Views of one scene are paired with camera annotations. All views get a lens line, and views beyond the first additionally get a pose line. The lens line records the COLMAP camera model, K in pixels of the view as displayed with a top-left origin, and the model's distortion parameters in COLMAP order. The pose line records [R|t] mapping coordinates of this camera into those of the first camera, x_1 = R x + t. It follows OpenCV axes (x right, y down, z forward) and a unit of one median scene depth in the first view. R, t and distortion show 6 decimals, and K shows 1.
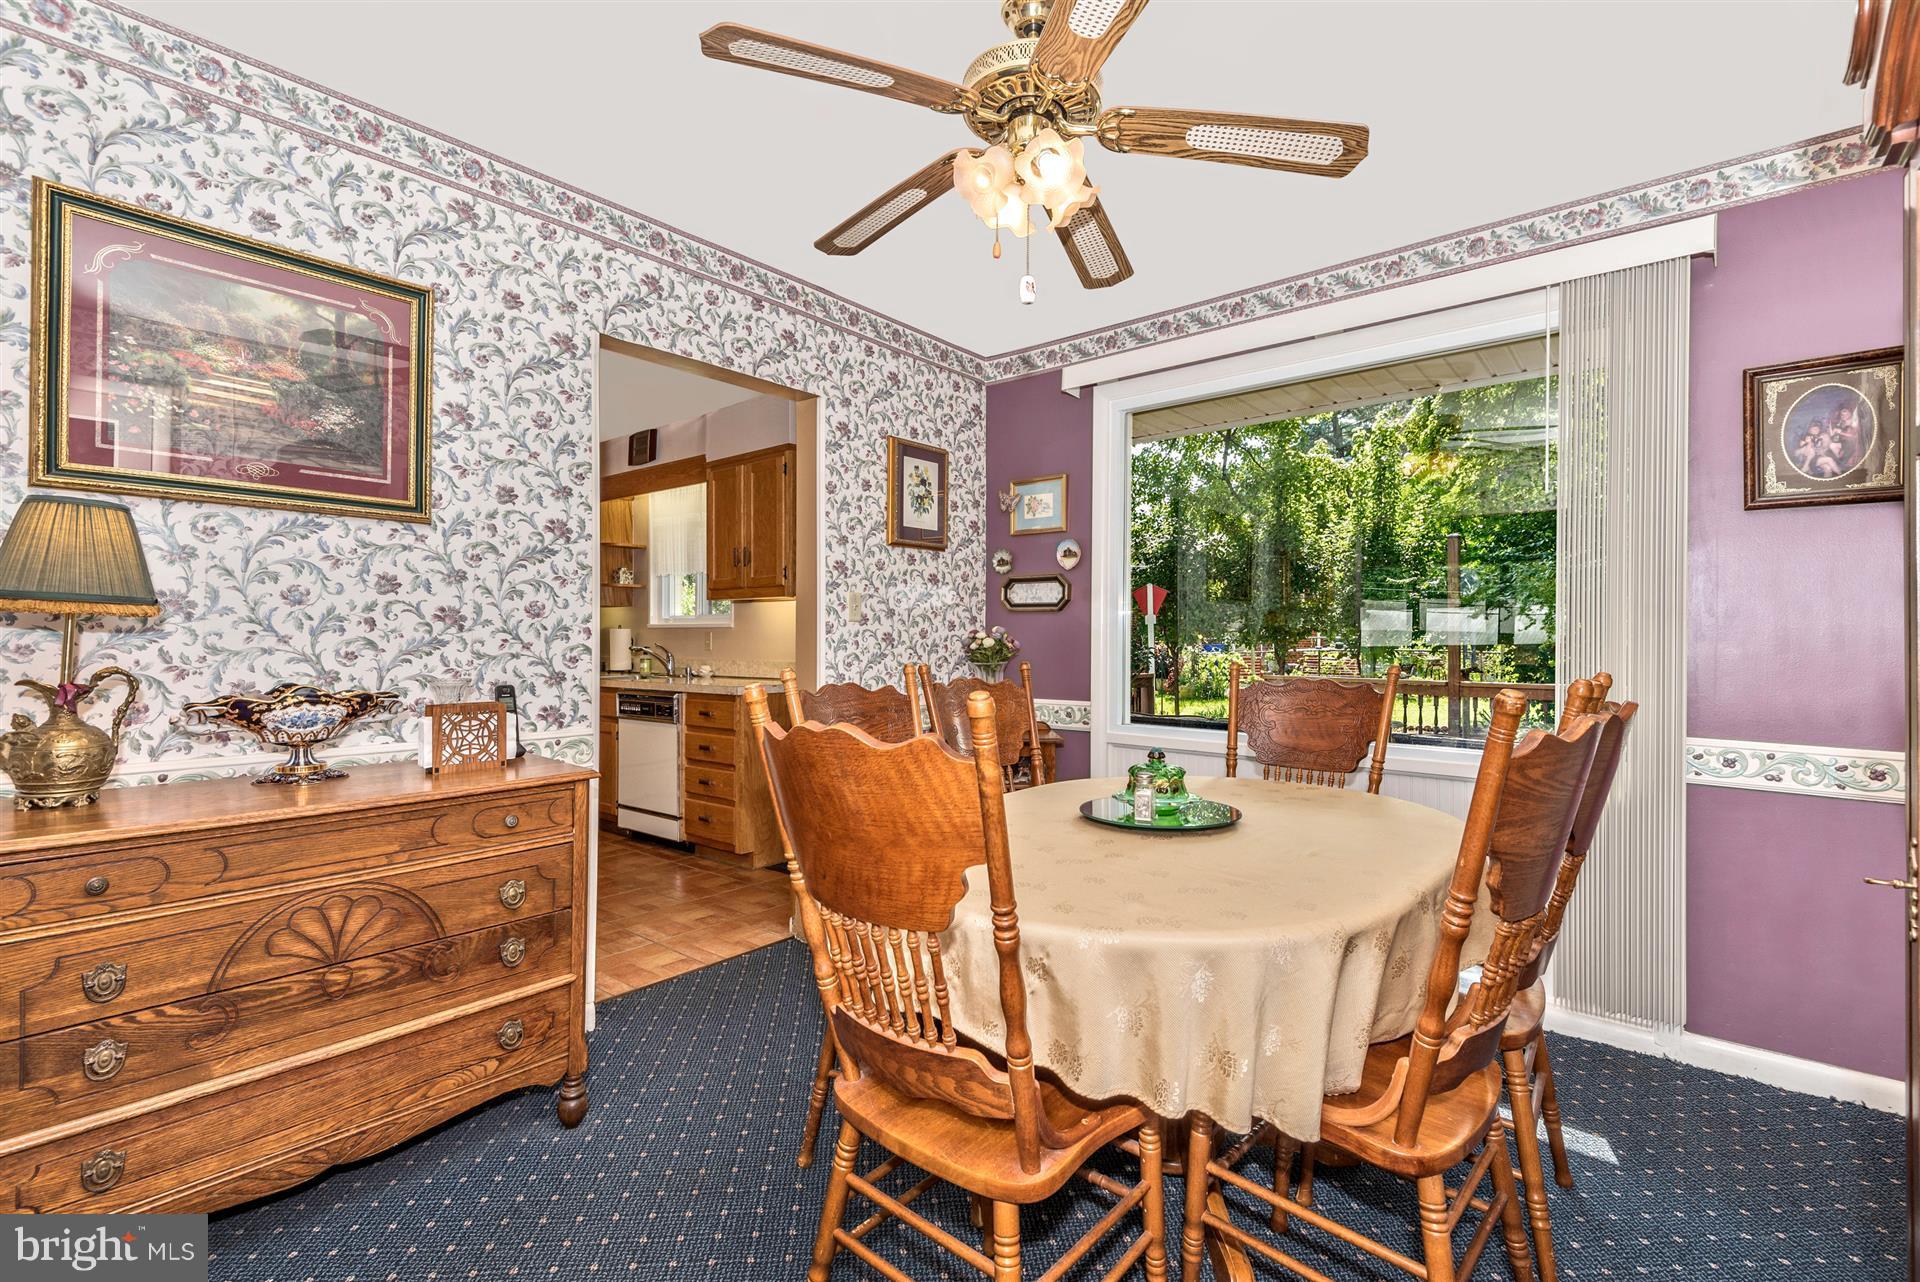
lens RADIAL K [[867.3, 0, 964.0], [0, 867.3, 642.5], [0, 0, 1]] dist [0.053671, -0.030199]
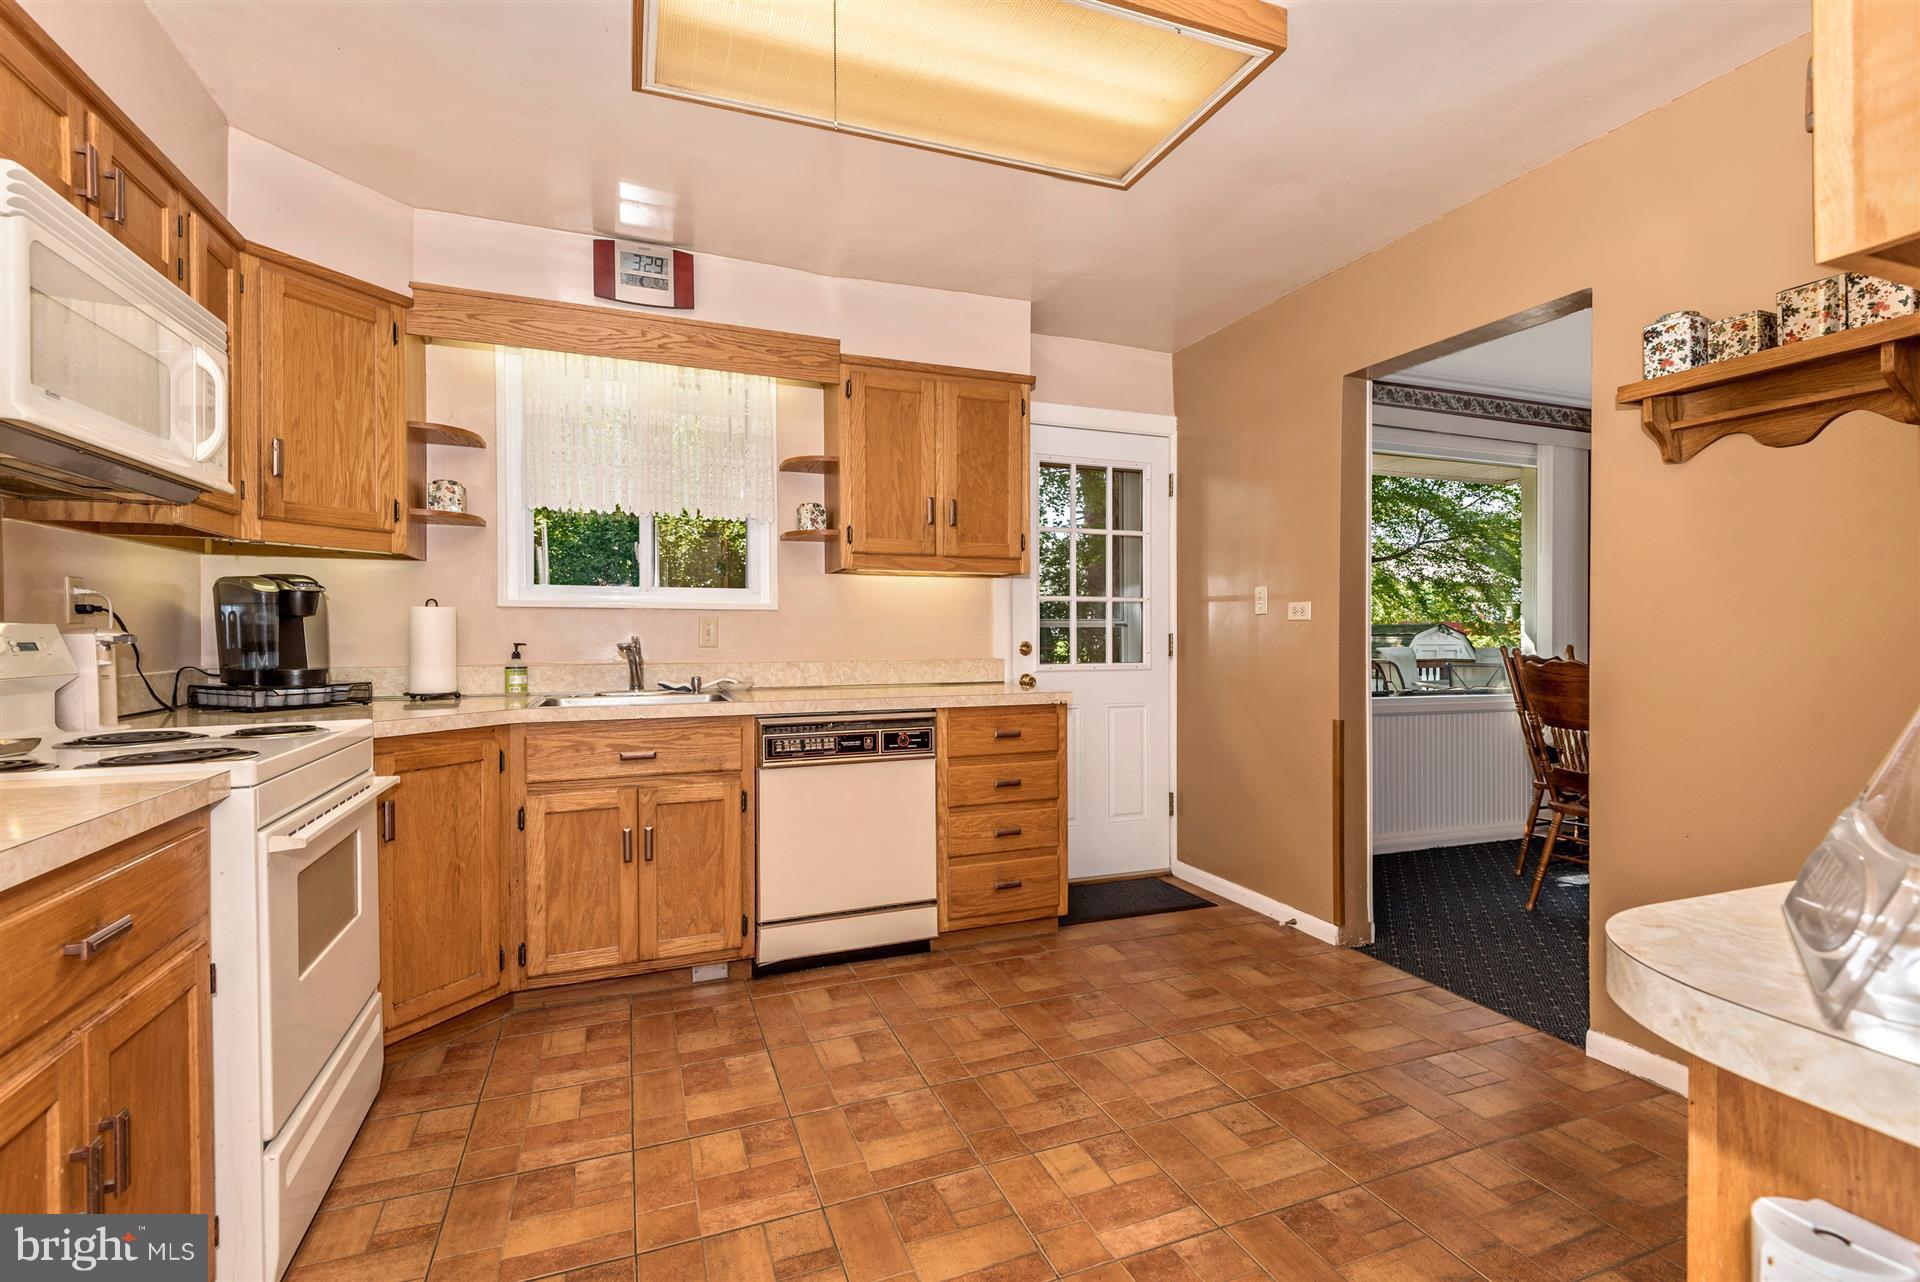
lens RADIAL K [[867.3, 0, 964.0], [0, 867.3, 642.5], [0, 0, 1]] dist [0.053671, -0.030199]
pose [[0.469460, -0.009040, 0.882907, -0.823922], [0.002474, 0.999957, 0.008923, 0.000732], [-0.882950, -0.002005, 0.469463, 0.621865]]
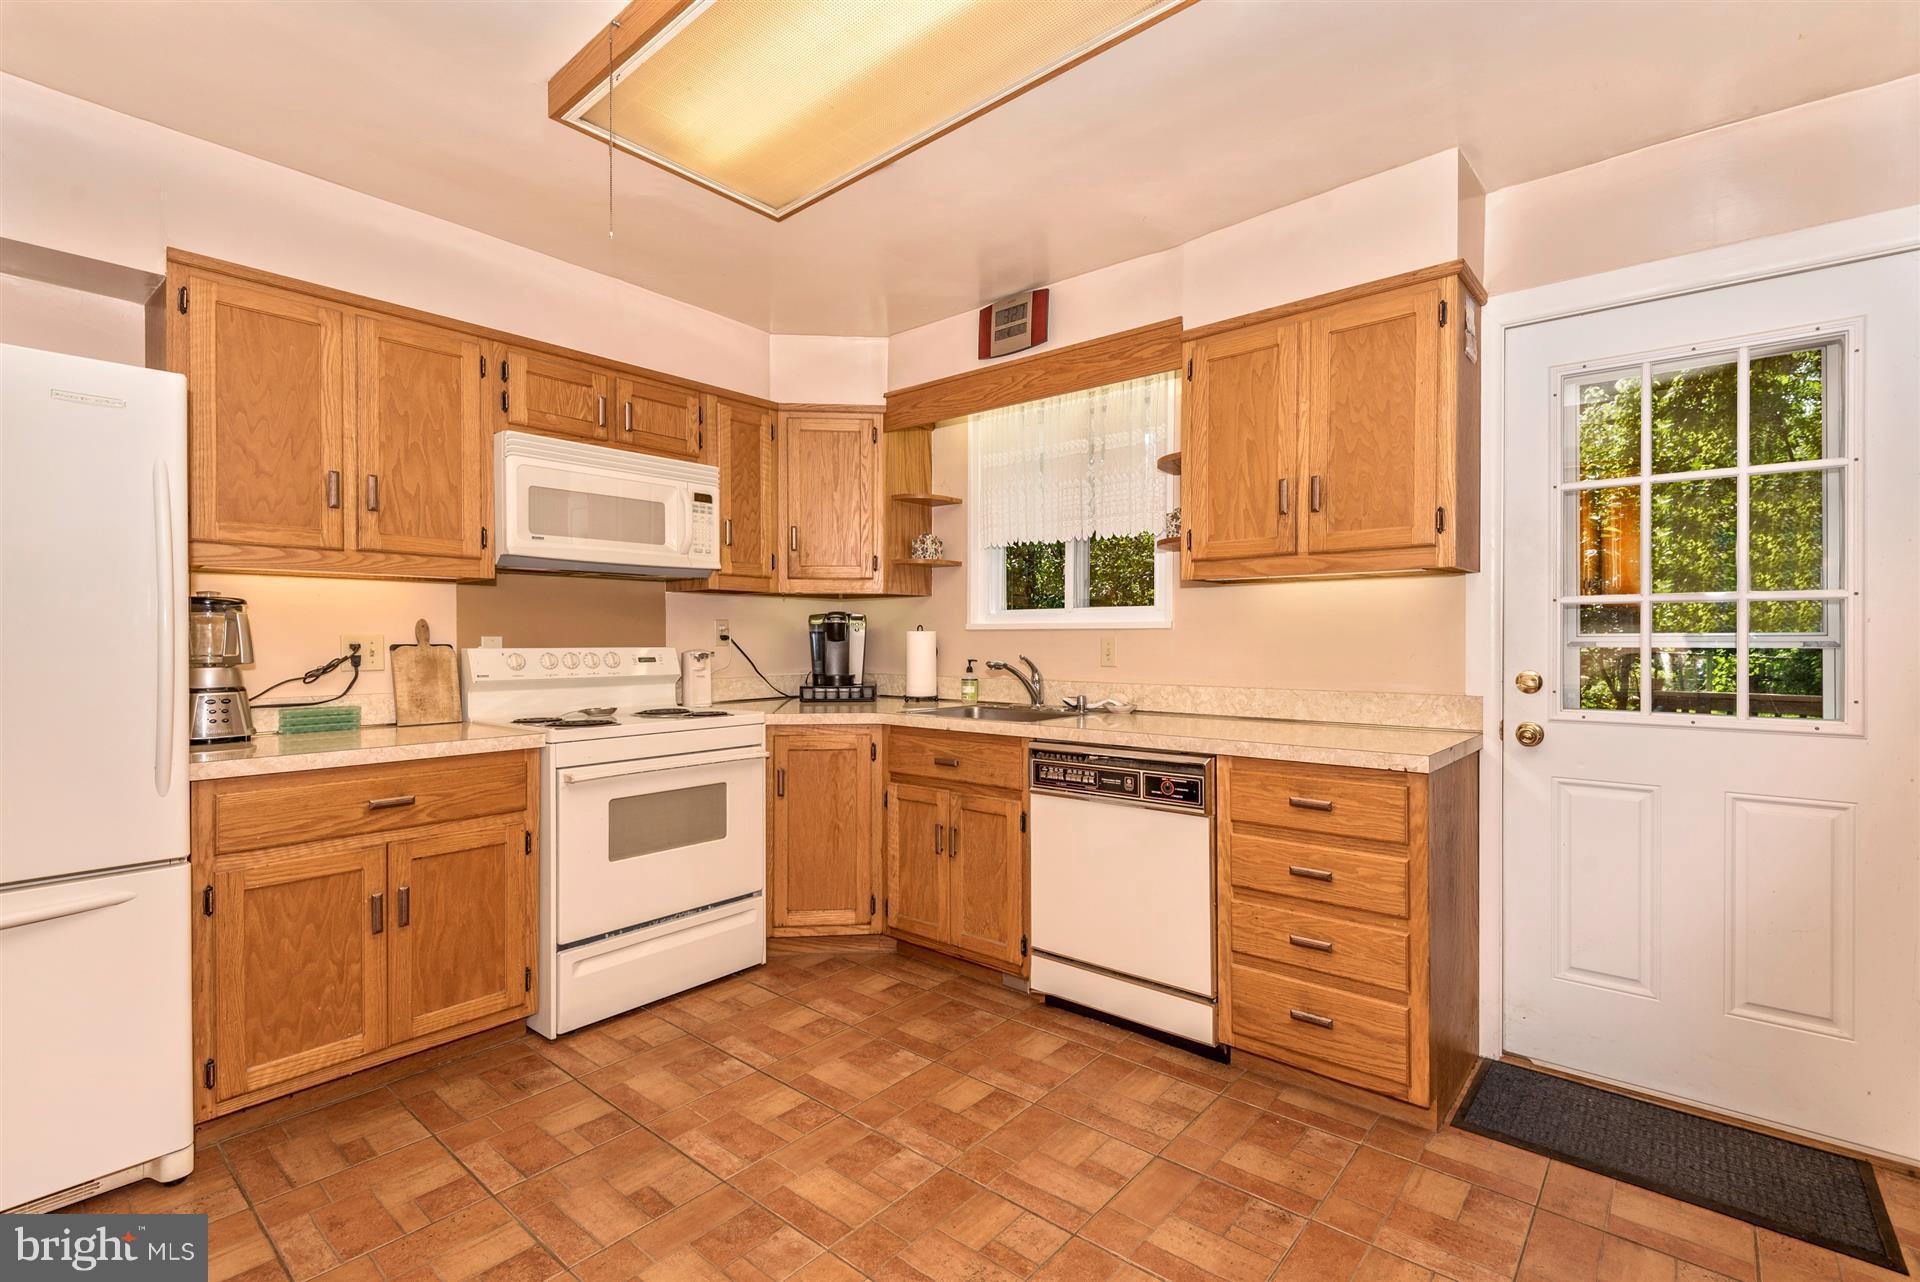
lens RADIAL K [[867.3, 0, 964.0], [0, 867.3, 642.5], [0, 0, 1]] dist [0.053671, -0.030199]
pose [[0.999990, -0.001993, 0.003998, -0.439063], [0.001977, 0.999989, 0.004182, -0.011416], [-0.004006, -0.004174, 0.999983, 0.446579]]
